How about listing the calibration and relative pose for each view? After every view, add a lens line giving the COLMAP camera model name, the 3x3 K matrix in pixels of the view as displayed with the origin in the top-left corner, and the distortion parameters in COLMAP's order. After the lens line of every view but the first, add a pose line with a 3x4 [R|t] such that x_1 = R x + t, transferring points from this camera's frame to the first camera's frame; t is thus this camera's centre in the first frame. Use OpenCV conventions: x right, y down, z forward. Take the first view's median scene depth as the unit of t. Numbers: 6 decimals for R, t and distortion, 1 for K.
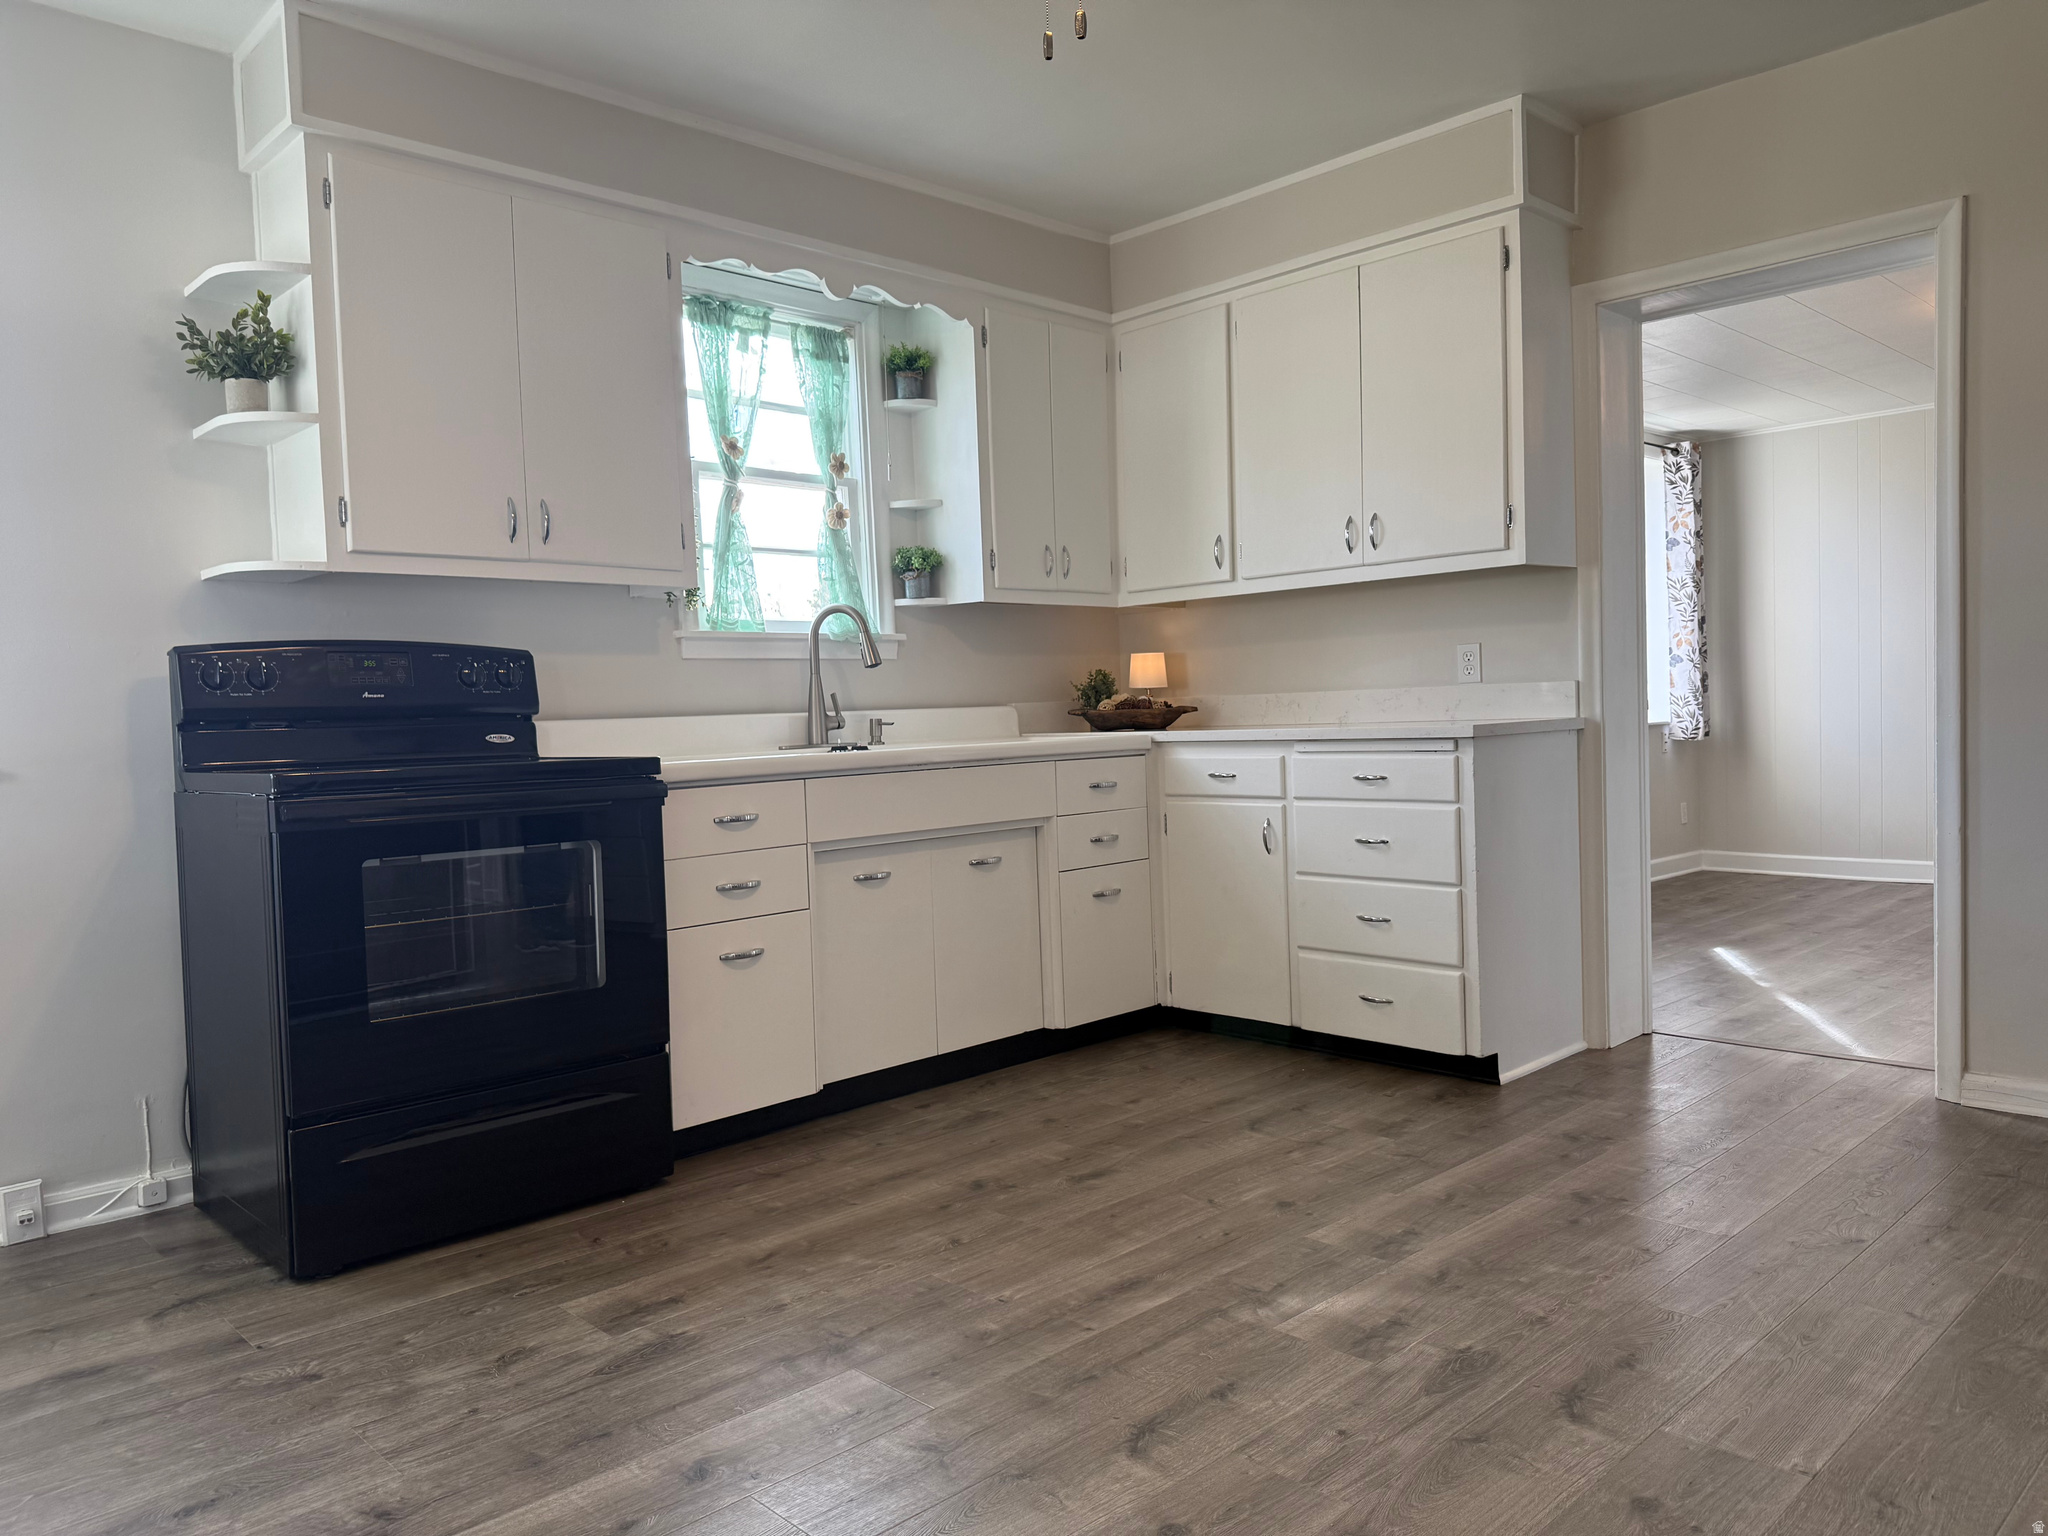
lens RADIAL K [[1444.8, 0, 995.4], [0, 1444.8, 802.9], [0, 0, 1]] dist [0.048574, -0.052339]
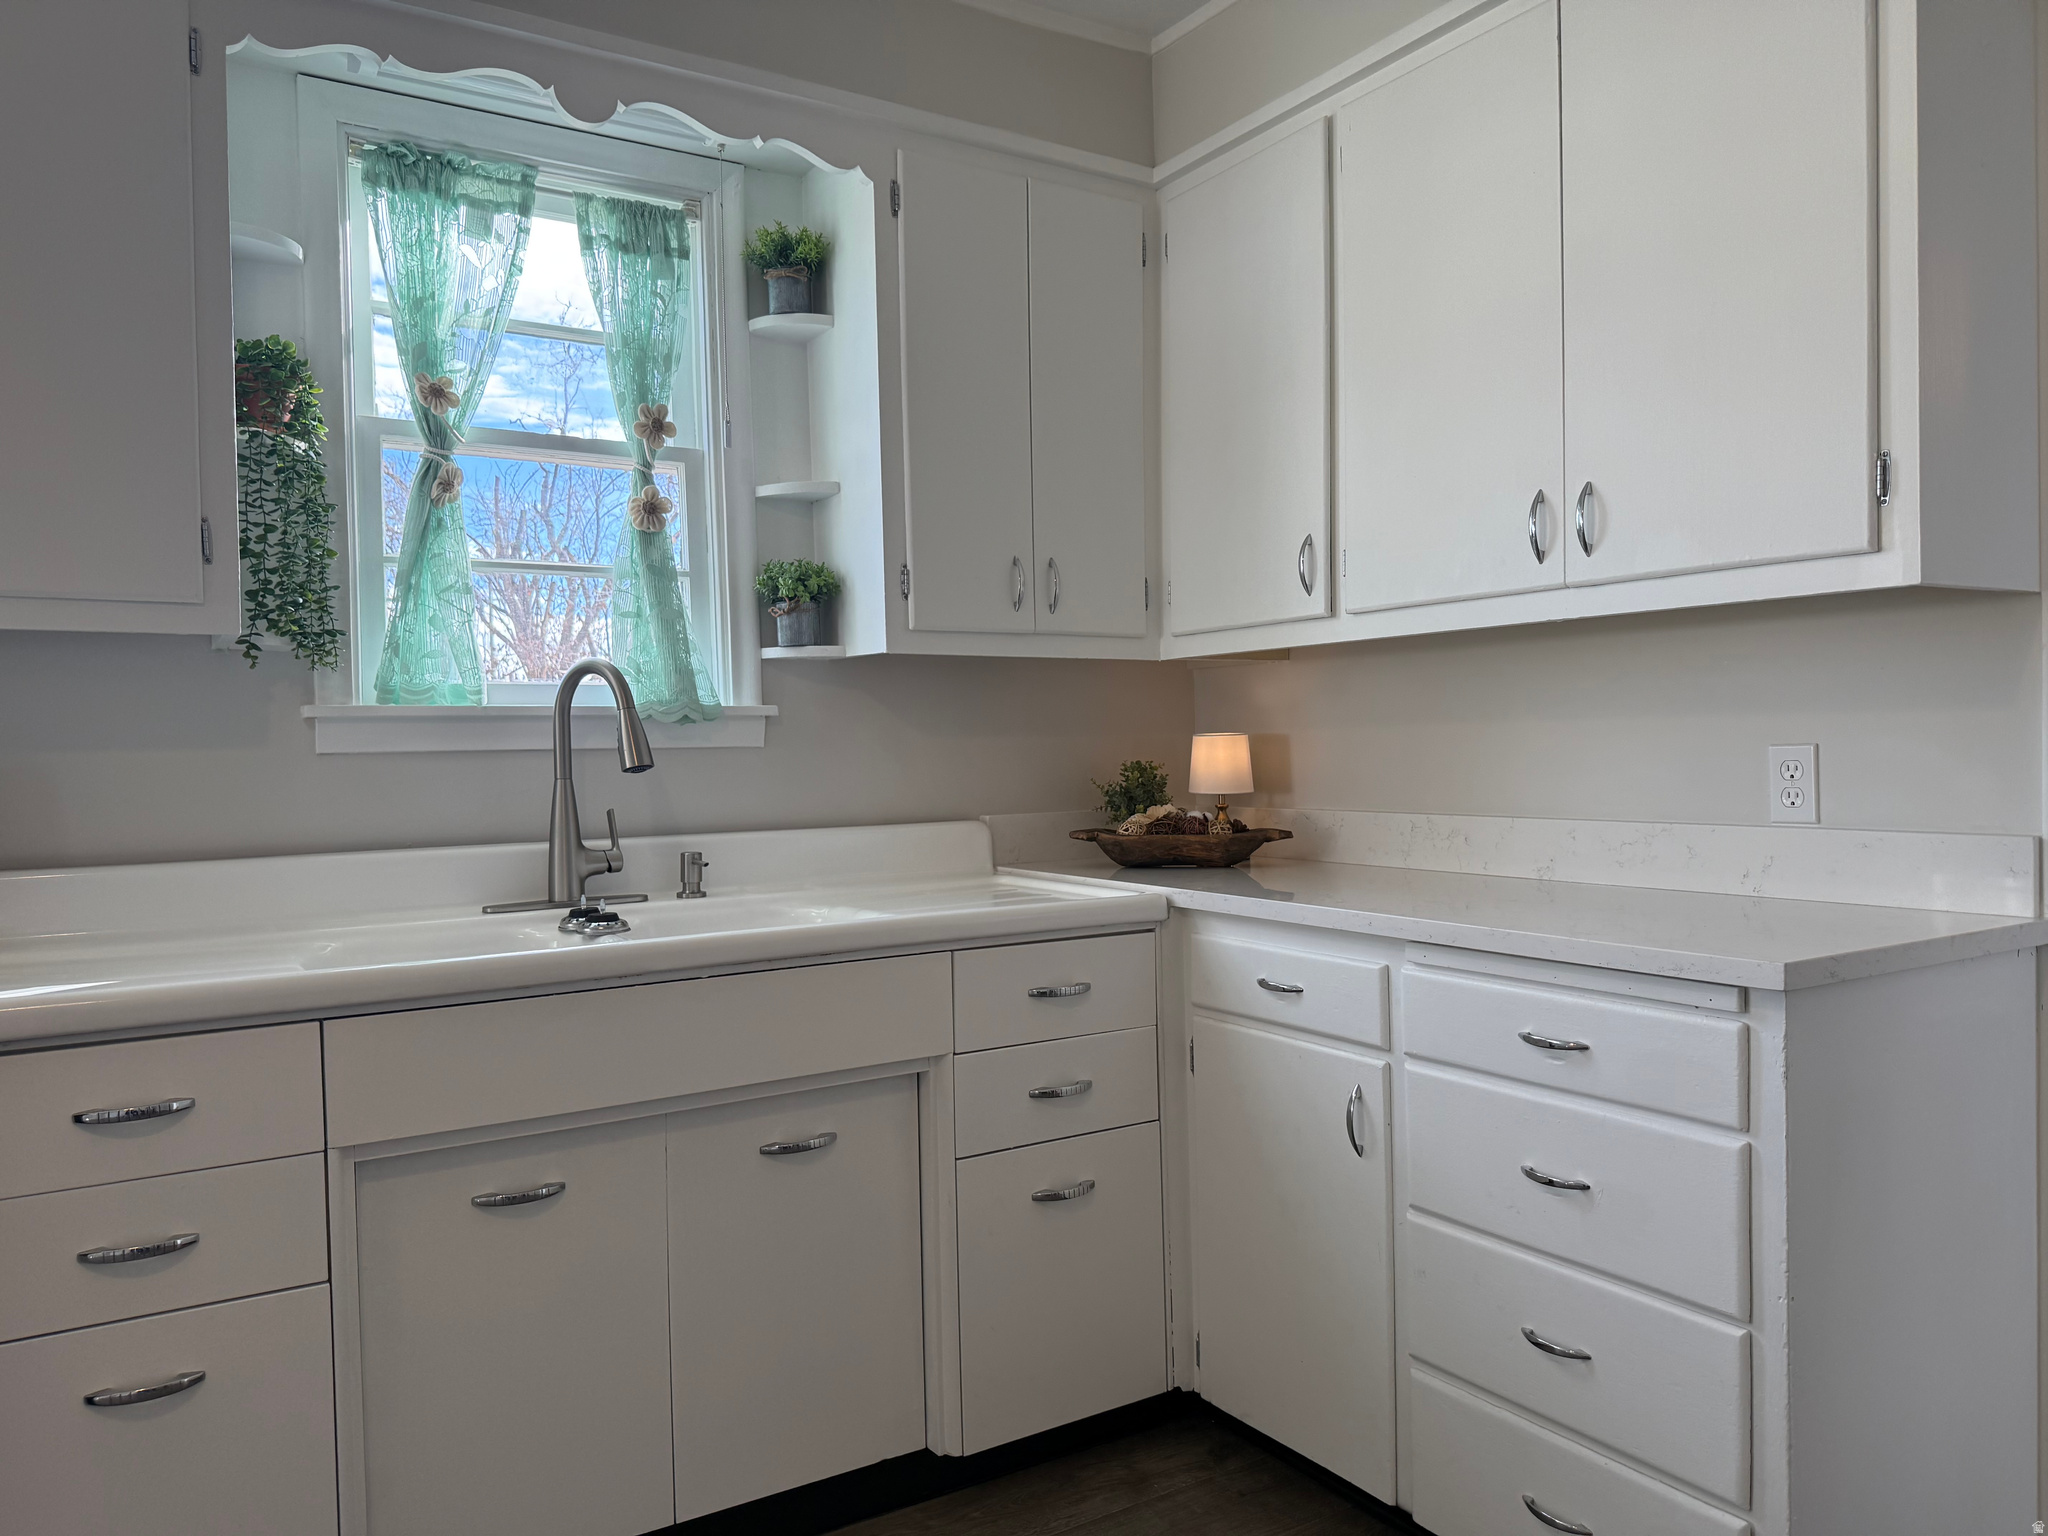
lens RADIAL K [[1444.8, 0, 1023.2], [0, 1444.8, 773.4], [0, 0, 1]] dist [0.048574, -0.052339]
pose [[0.979726, 0.019701, -0.199371, 0.173671], [-0.026882, 0.999081, -0.033377, -0.078512], [0.198530, 0.038060, 0.979356, 0.477017]]
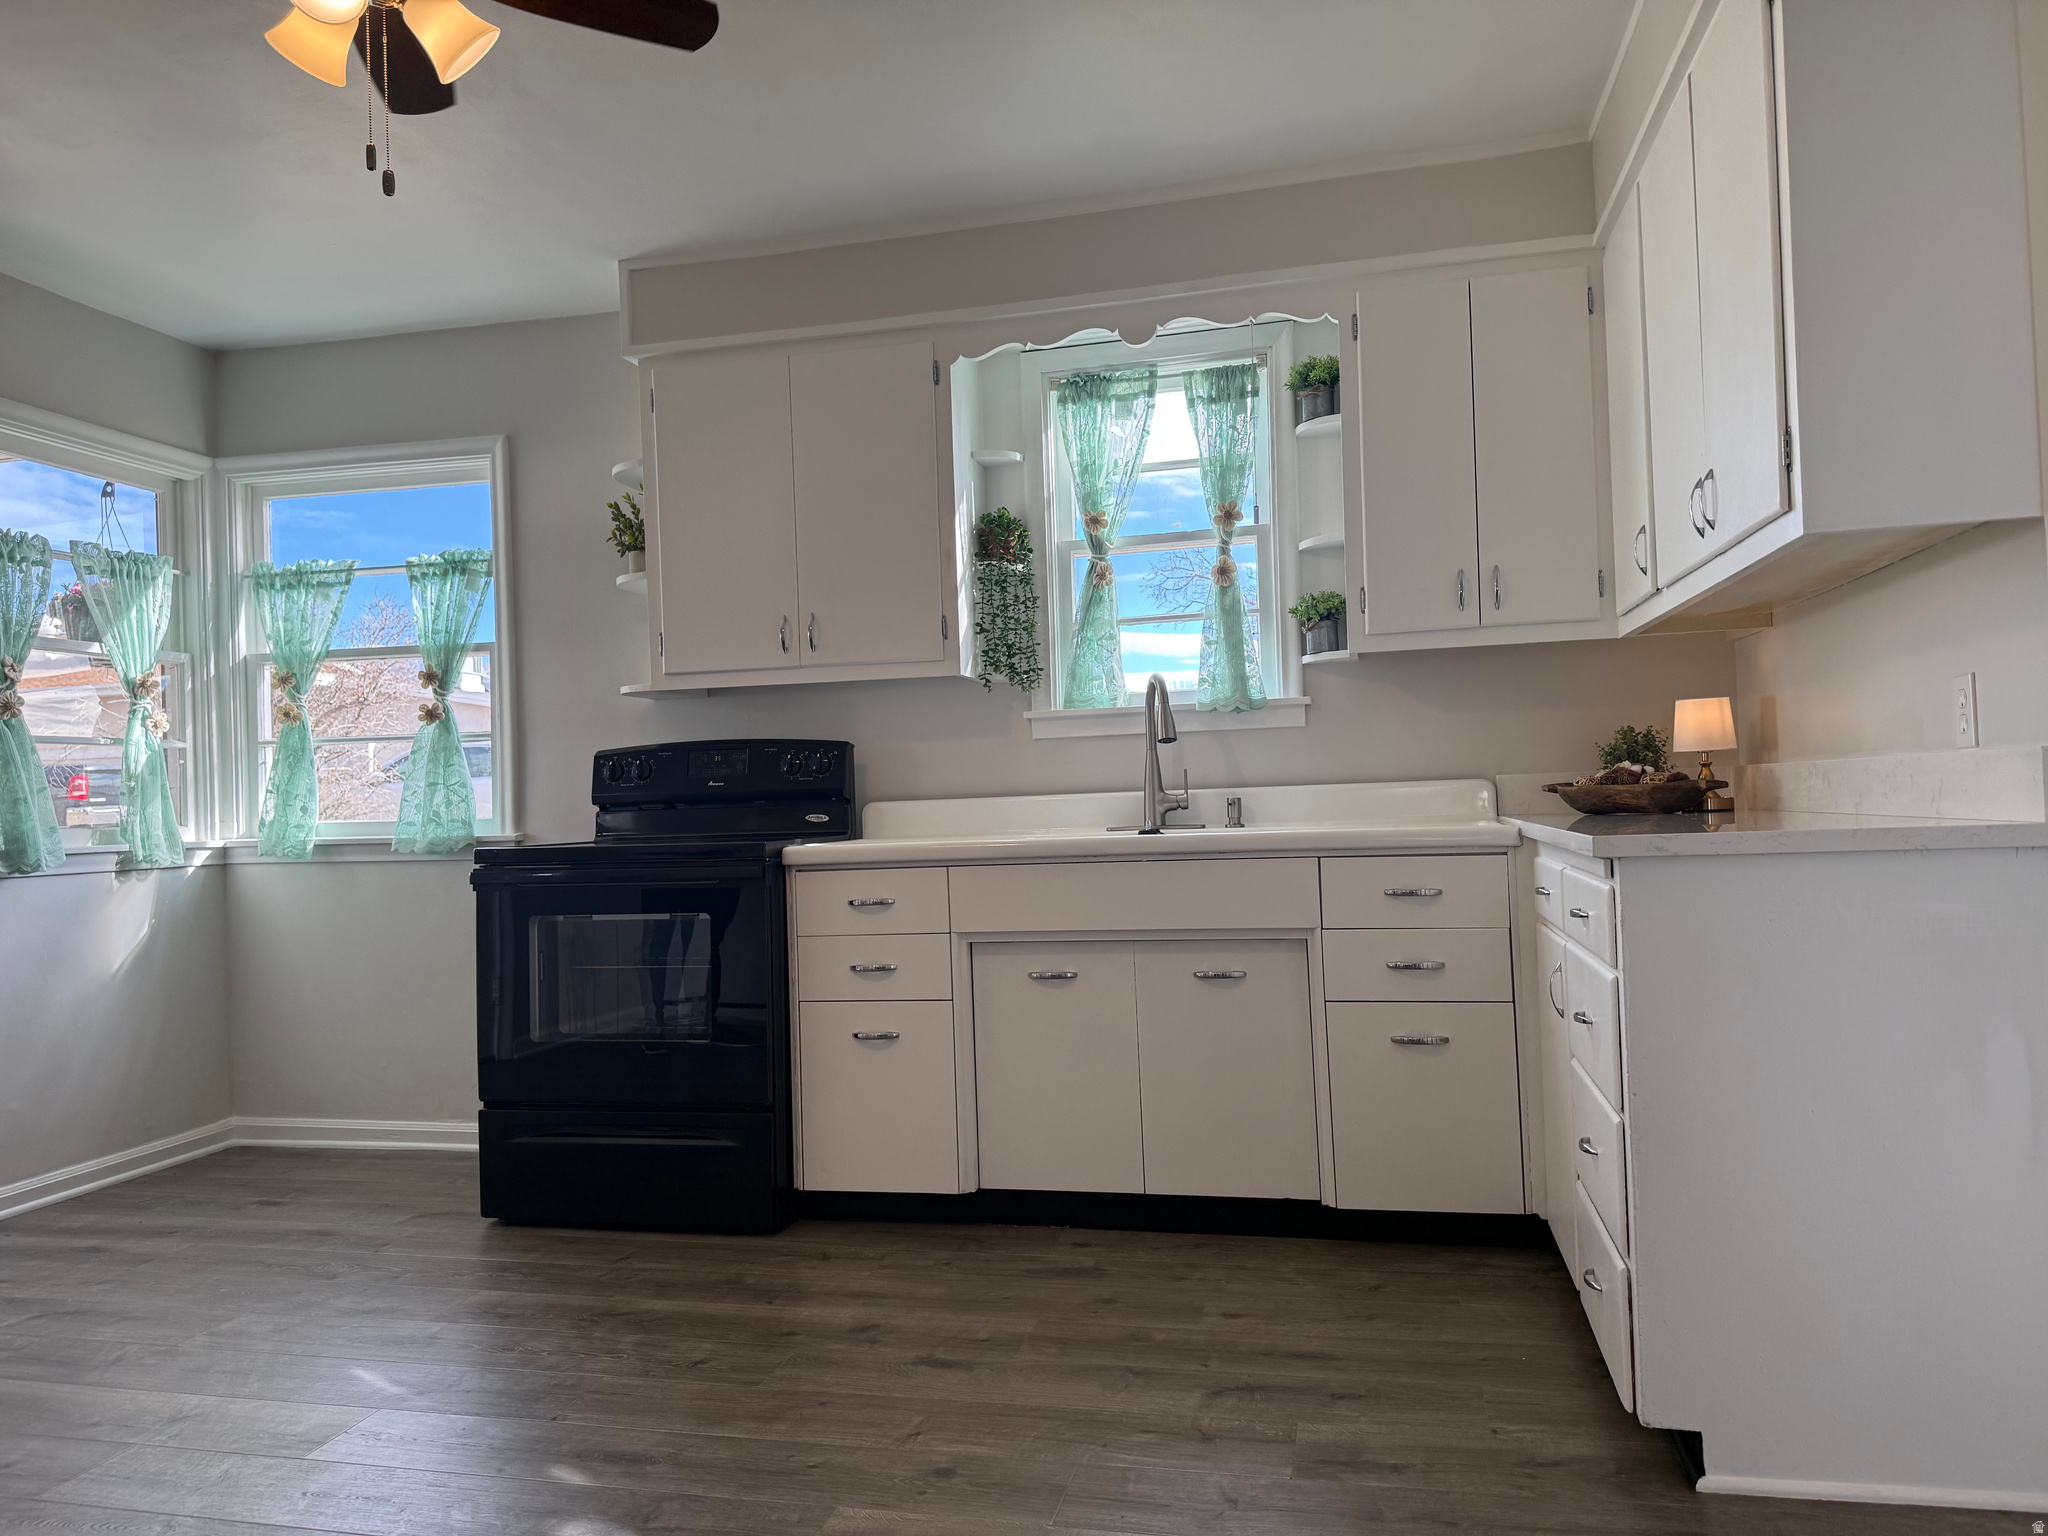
lens RADIAL K [[1444.8, 0, 992.9], [0, 1444.8, 779.6], [0, 0, 1]] dist [0.048574, -0.052339]
pose [[0.530229, 0.002378, -0.847851, 0.612555], [-0.034966, 0.999207, -0.019064, -0.050216], [0.847133, 0.039754, 0.529891, 0.434938]]
